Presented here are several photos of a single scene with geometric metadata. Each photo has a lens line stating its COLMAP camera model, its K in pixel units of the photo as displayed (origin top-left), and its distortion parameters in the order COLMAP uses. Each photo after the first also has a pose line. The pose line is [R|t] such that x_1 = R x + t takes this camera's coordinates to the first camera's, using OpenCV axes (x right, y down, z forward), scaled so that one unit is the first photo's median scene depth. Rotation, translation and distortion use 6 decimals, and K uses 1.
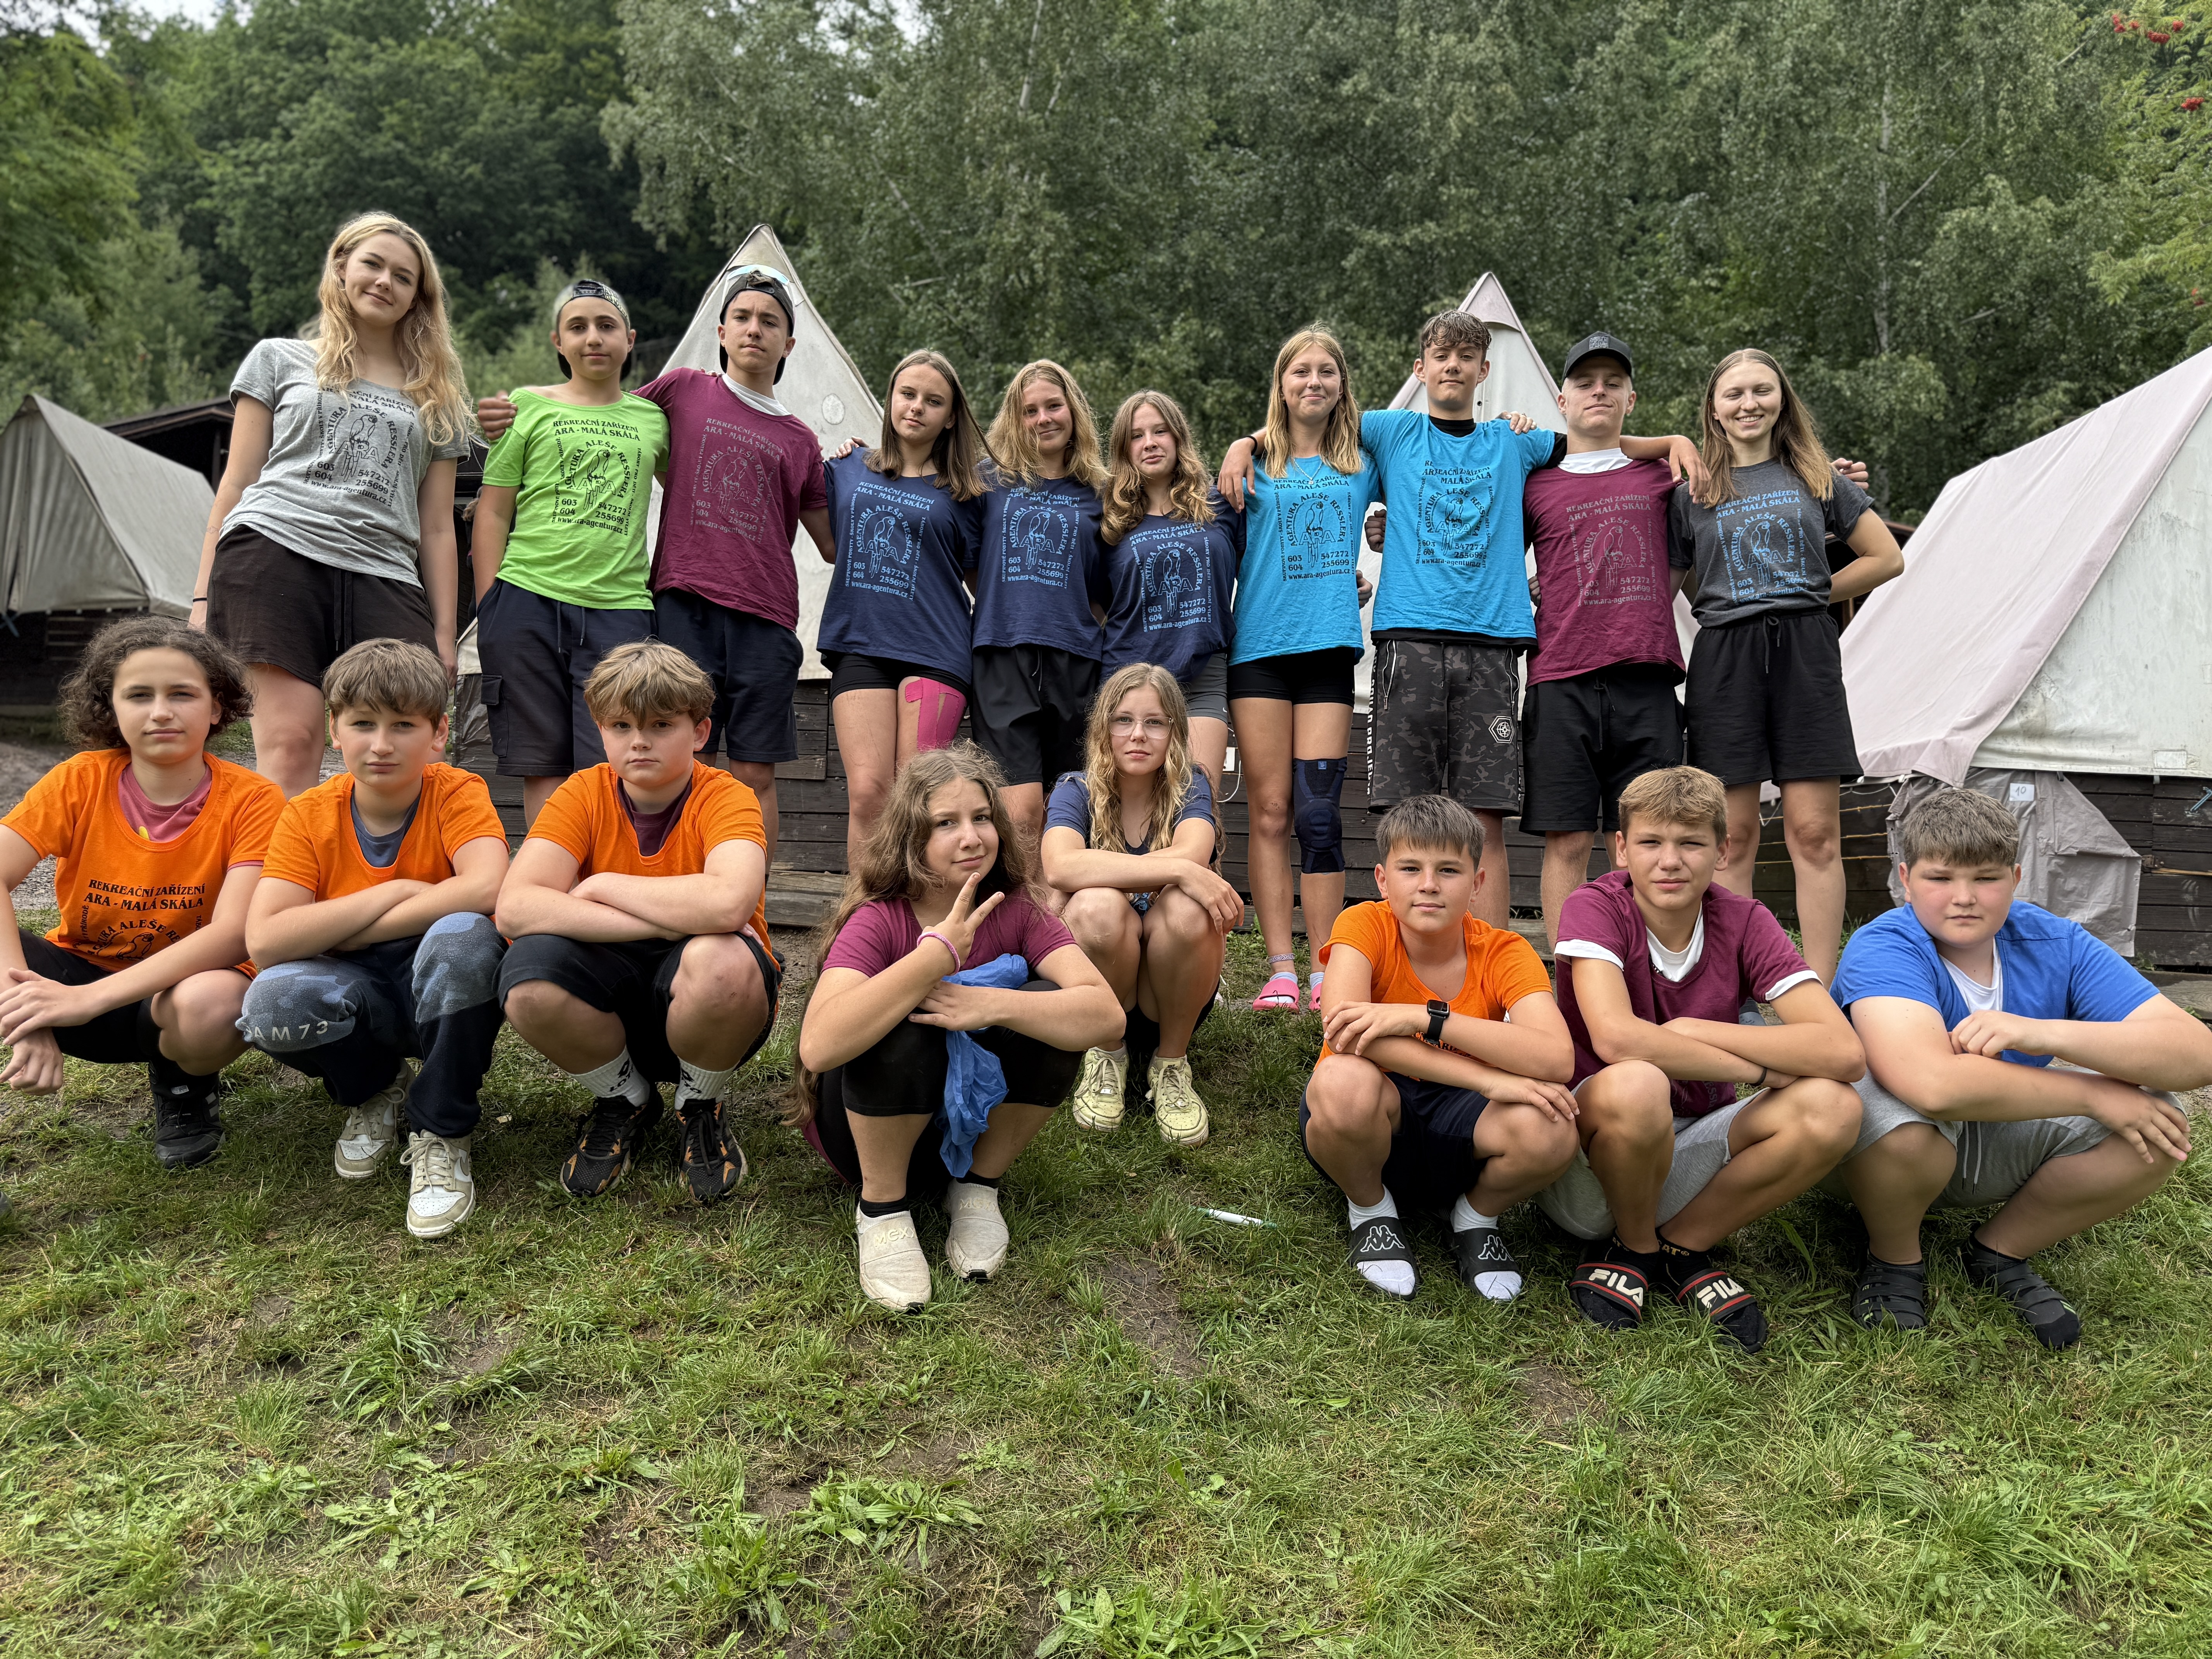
lens RADIAL K [[1590.1, 0, 1108.0], [0, 1590.1, 838.7], [0, 0, 1]] dist [-0.004668, -0.001888]
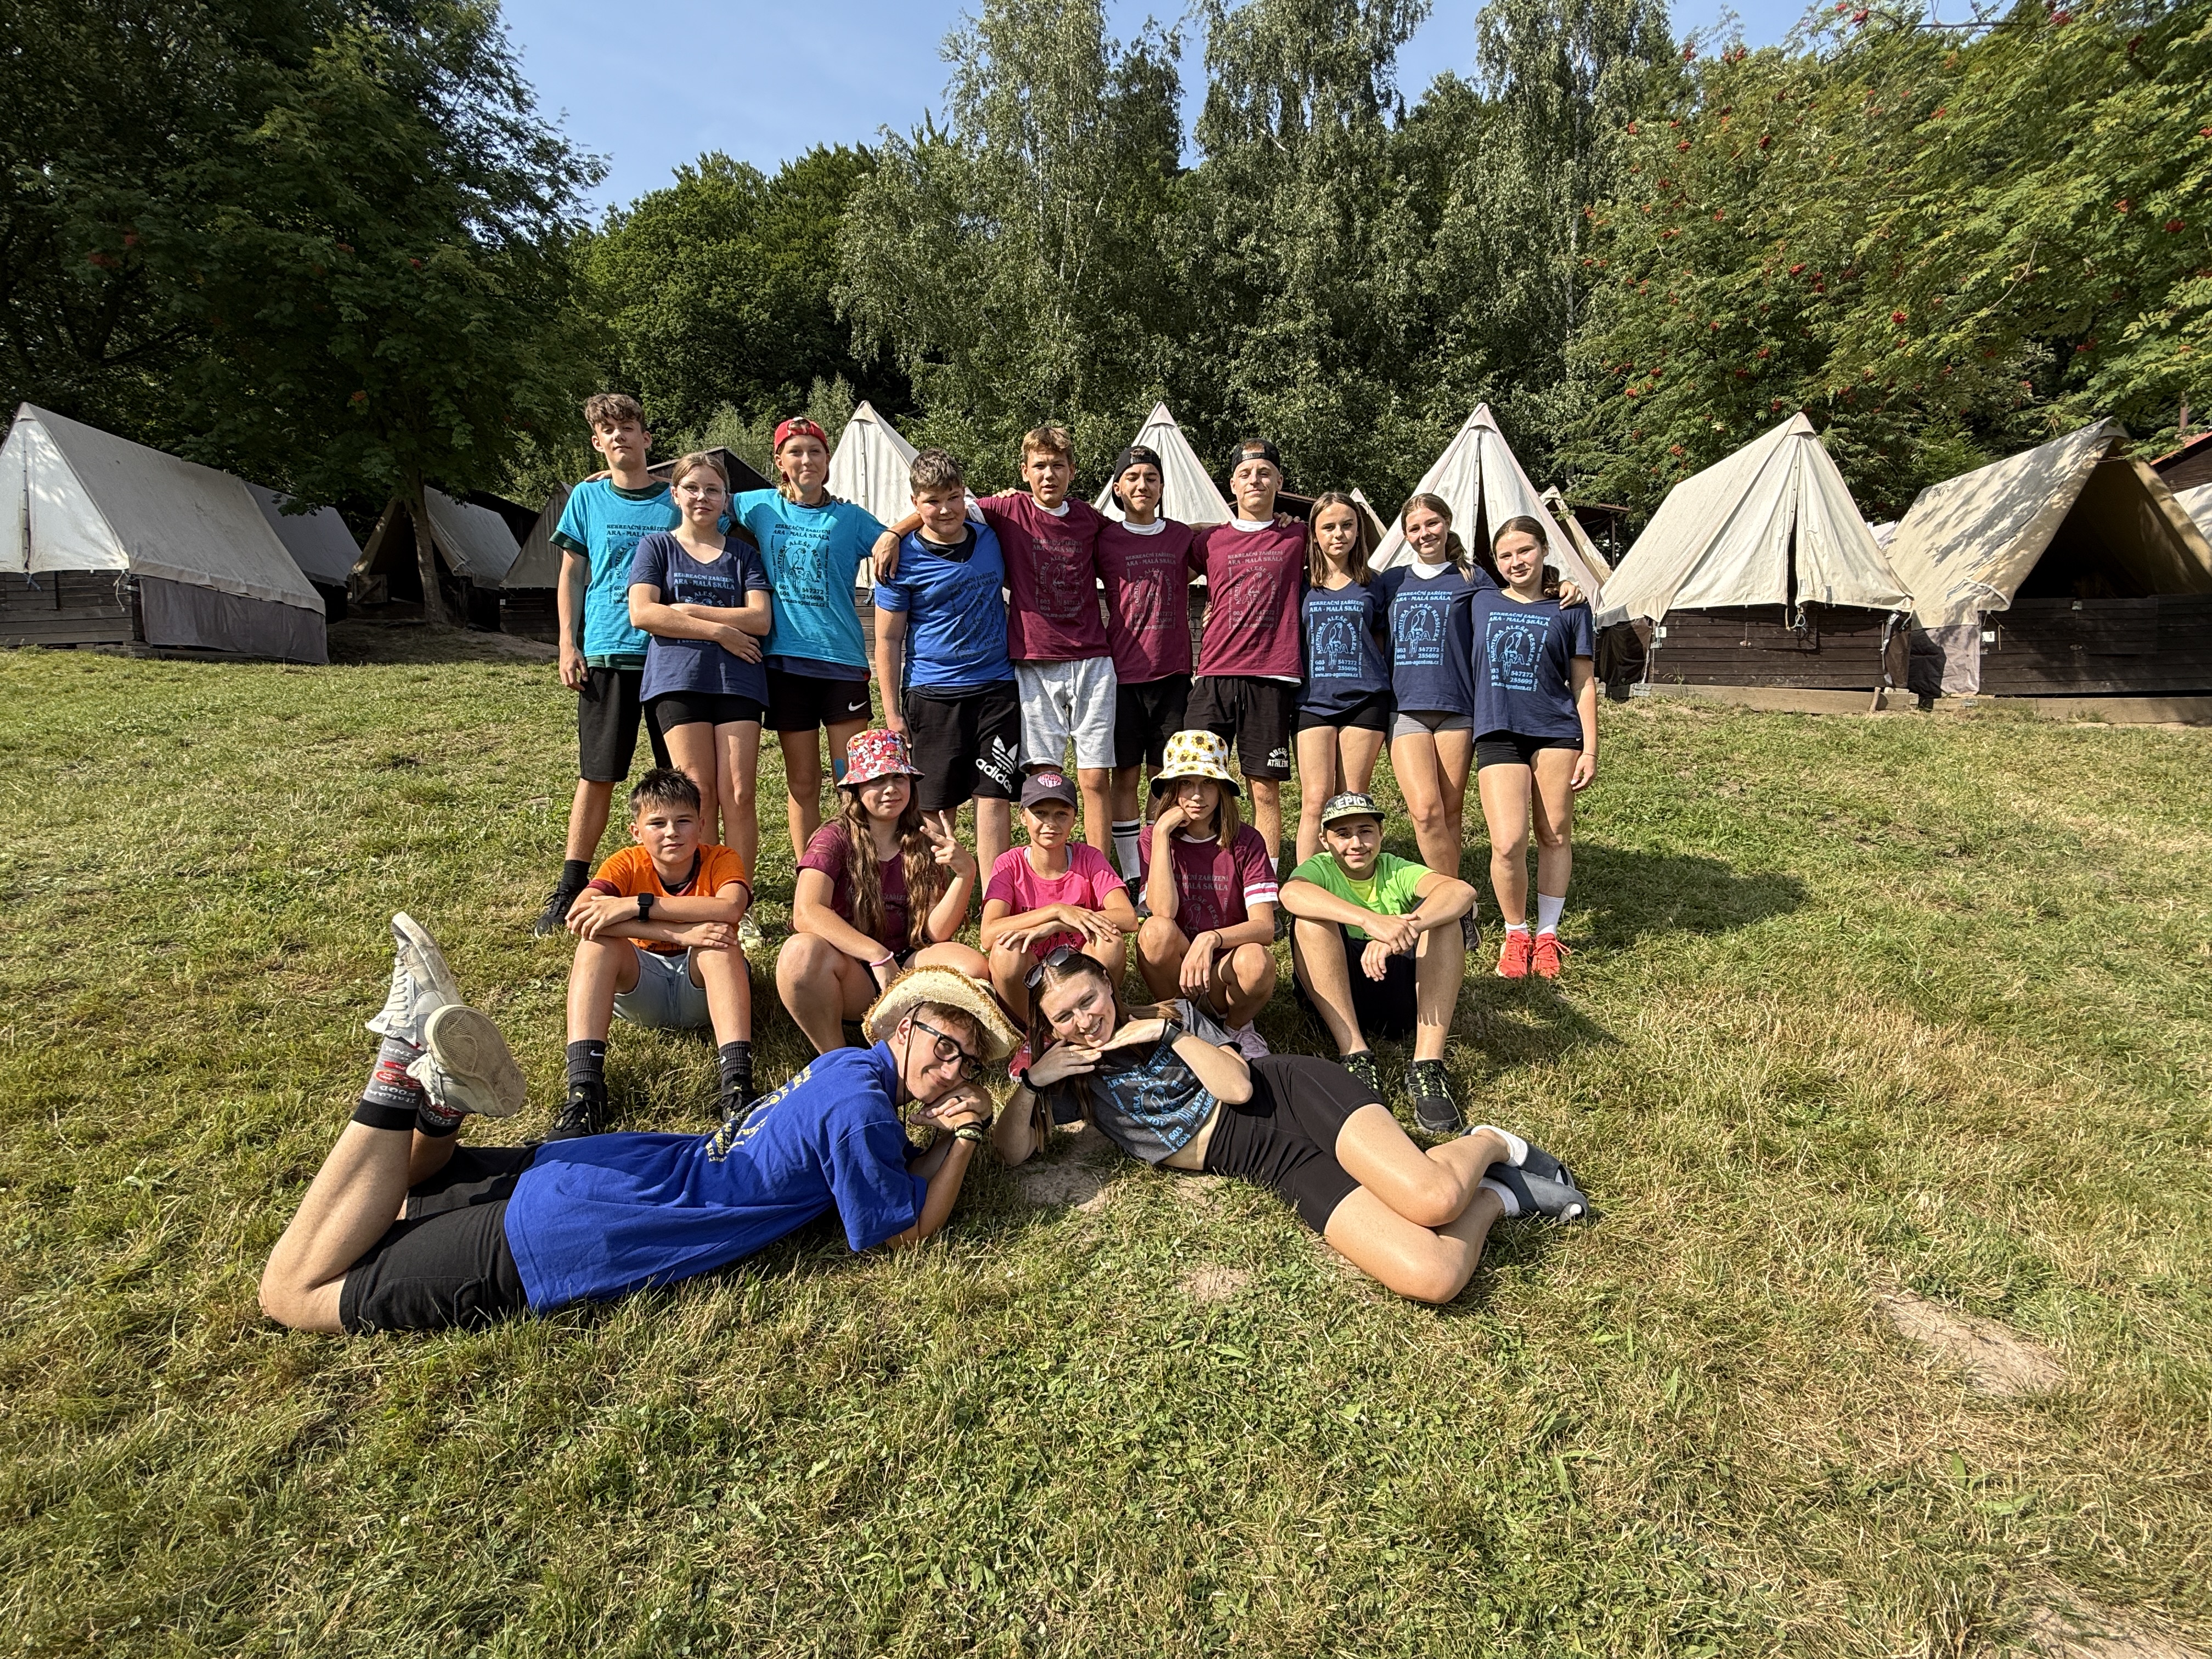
lens RADIAL K [[962.1, 0, 1105.3], [0, 962.1, 824.3], [0, 0, 1]] dist [-0.001126, 0.000655]
pose [[0.995882, -0.037900, -0.082351, 0.071546], [0.047173, 0.992390, 0.113744, 0.037287], [0.077414, -0.117160, 0.990091, -0.150411]]
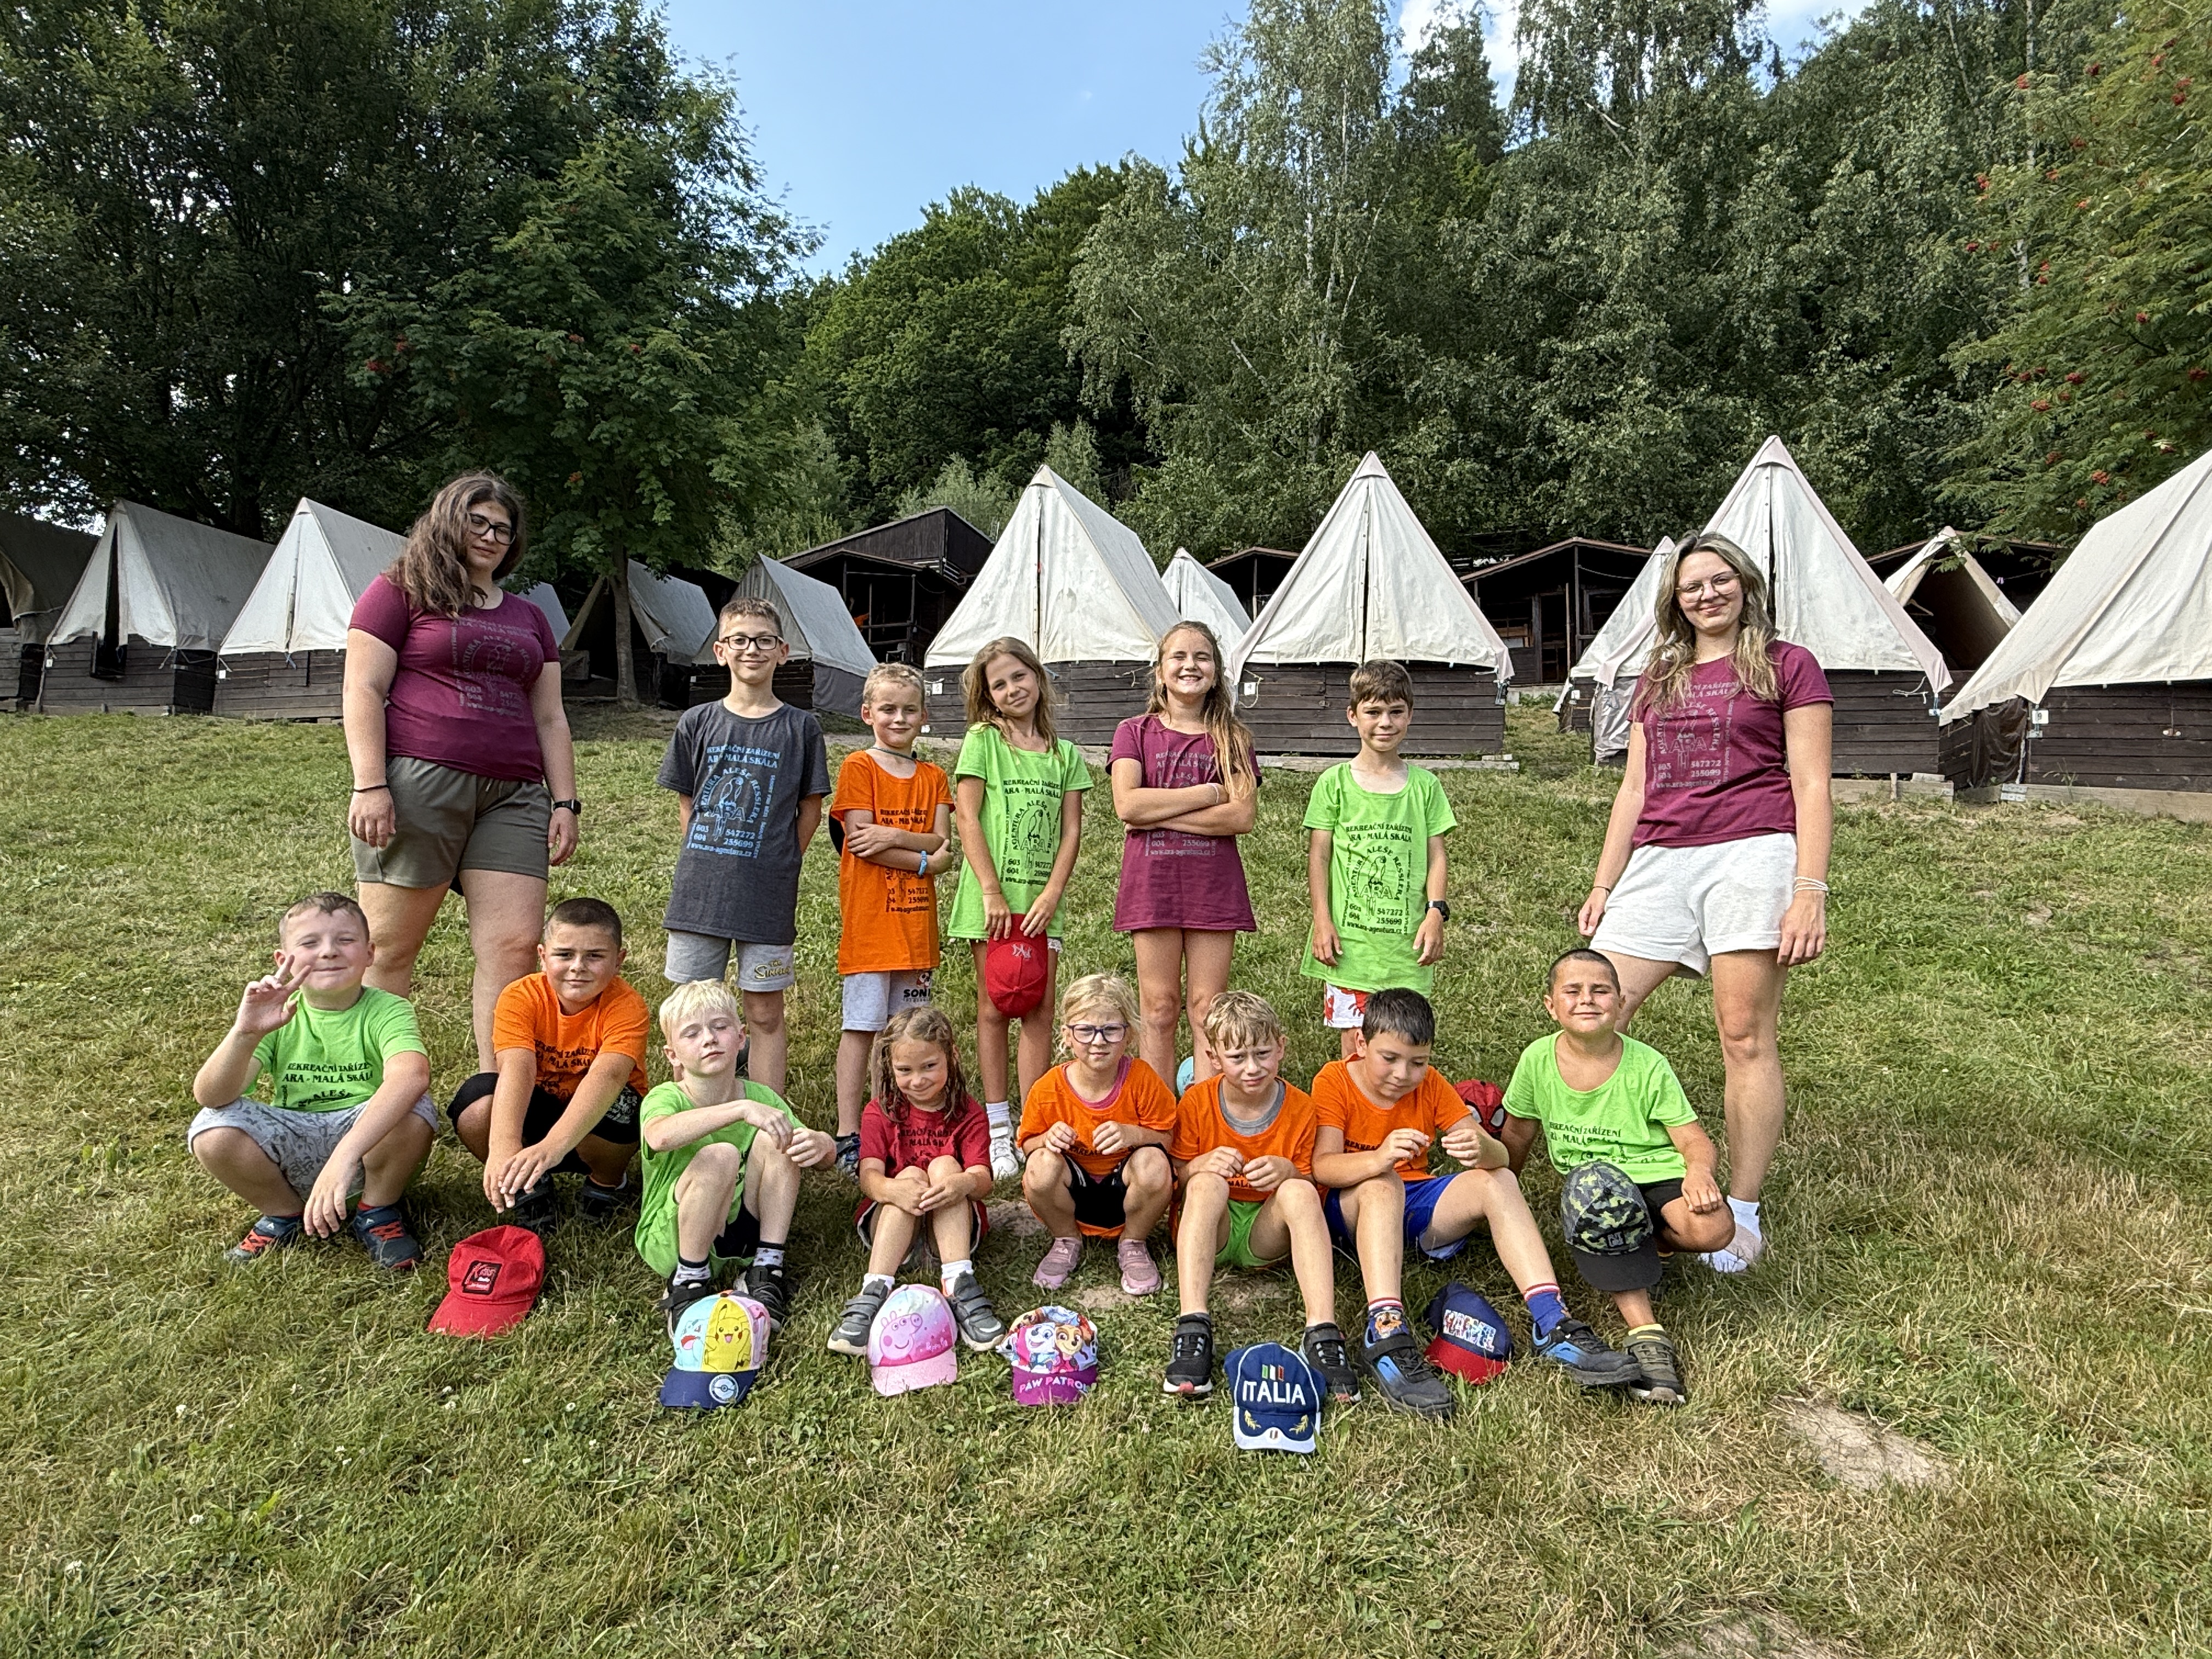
lens RADIAL K [[1219.7, 0, 1101.9], [0, 1219.7, 833.2], [0, 0, 1]] dist [0.000647, -0.001012]
pose [[0.949435, -0.016871, -0.313510, 0.112375], [0.019285, 0.999803, 0.004600, 0.043361], [0.313370, -0.010414, 0.949574, -0.181937]]
